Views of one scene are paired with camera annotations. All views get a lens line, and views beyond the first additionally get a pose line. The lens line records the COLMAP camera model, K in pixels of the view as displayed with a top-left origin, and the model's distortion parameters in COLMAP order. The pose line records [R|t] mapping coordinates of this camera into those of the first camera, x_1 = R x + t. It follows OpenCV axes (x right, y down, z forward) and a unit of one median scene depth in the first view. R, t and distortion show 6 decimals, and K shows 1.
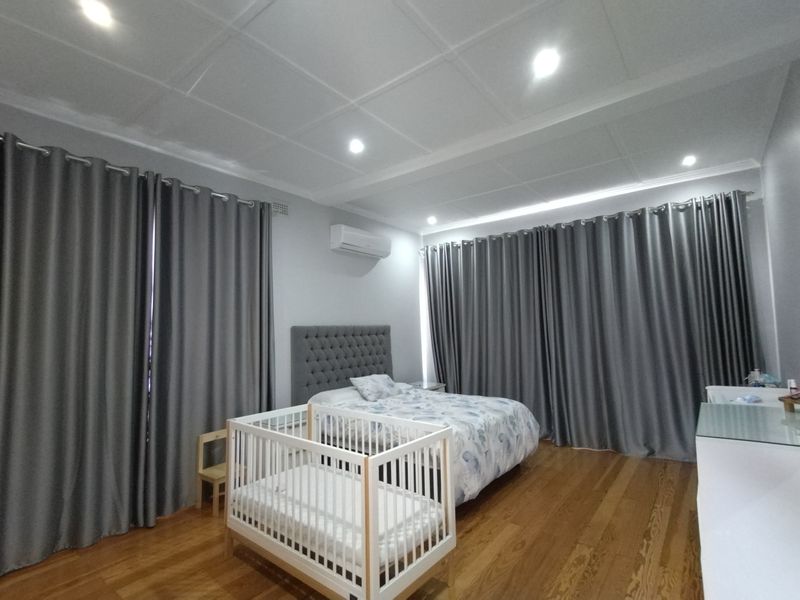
lens RADIAL K [[394.8, 0, 398.9], [0, 394.8, 303.8], [0, 0, 1]] dist [0.052220, -0.035272]
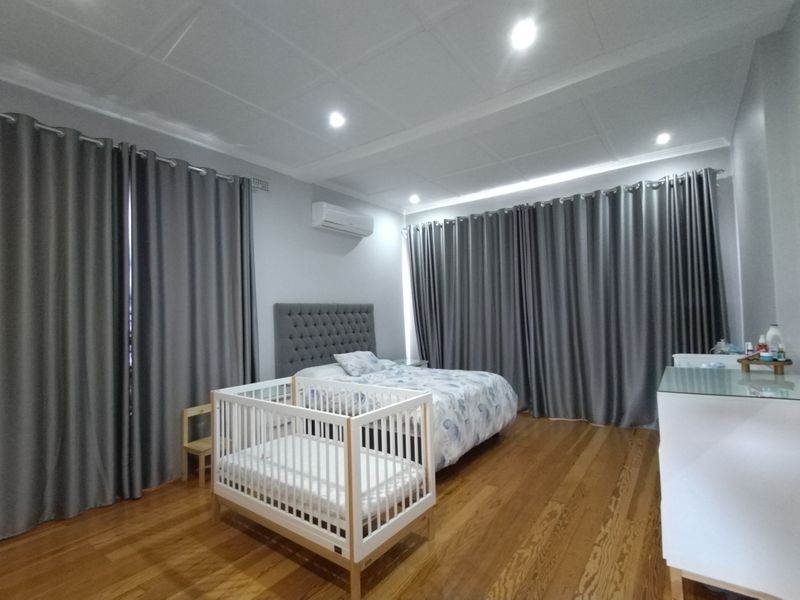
lens RADIAL K [[394.8, 0, 398.9], [0, 394.8, 303.8], [0, 0, 1]] dist [0.052220, -0.035272]
pose [[0.999208, -0.008193, 0.038935, 0.006152], [0.006740, 0.999282, 0.037287, 0.027797], [-0.039213, -0.036995, 0.998546, -0.016782]]
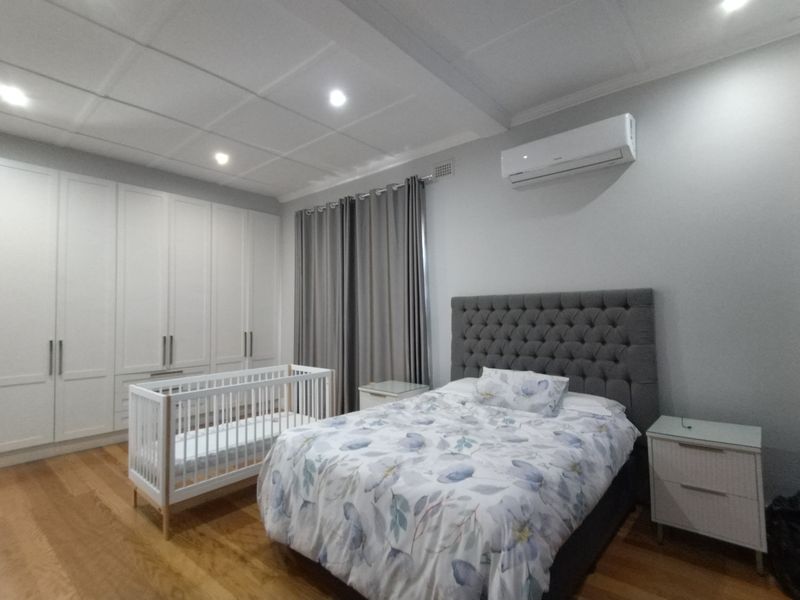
lens RADIAL K [[394.8, 0, 398.9], [0, 394.8, 303.8], [0, 0, 1]] dist [0.052220, -0.035272]
pose [[-0.026340, -0.006488, -0.999632, 0.805852], [0.078111, 0.996908, -0.008529, 0.087507], [0.996597, -0.078307, -0.025752, 1.153161]]
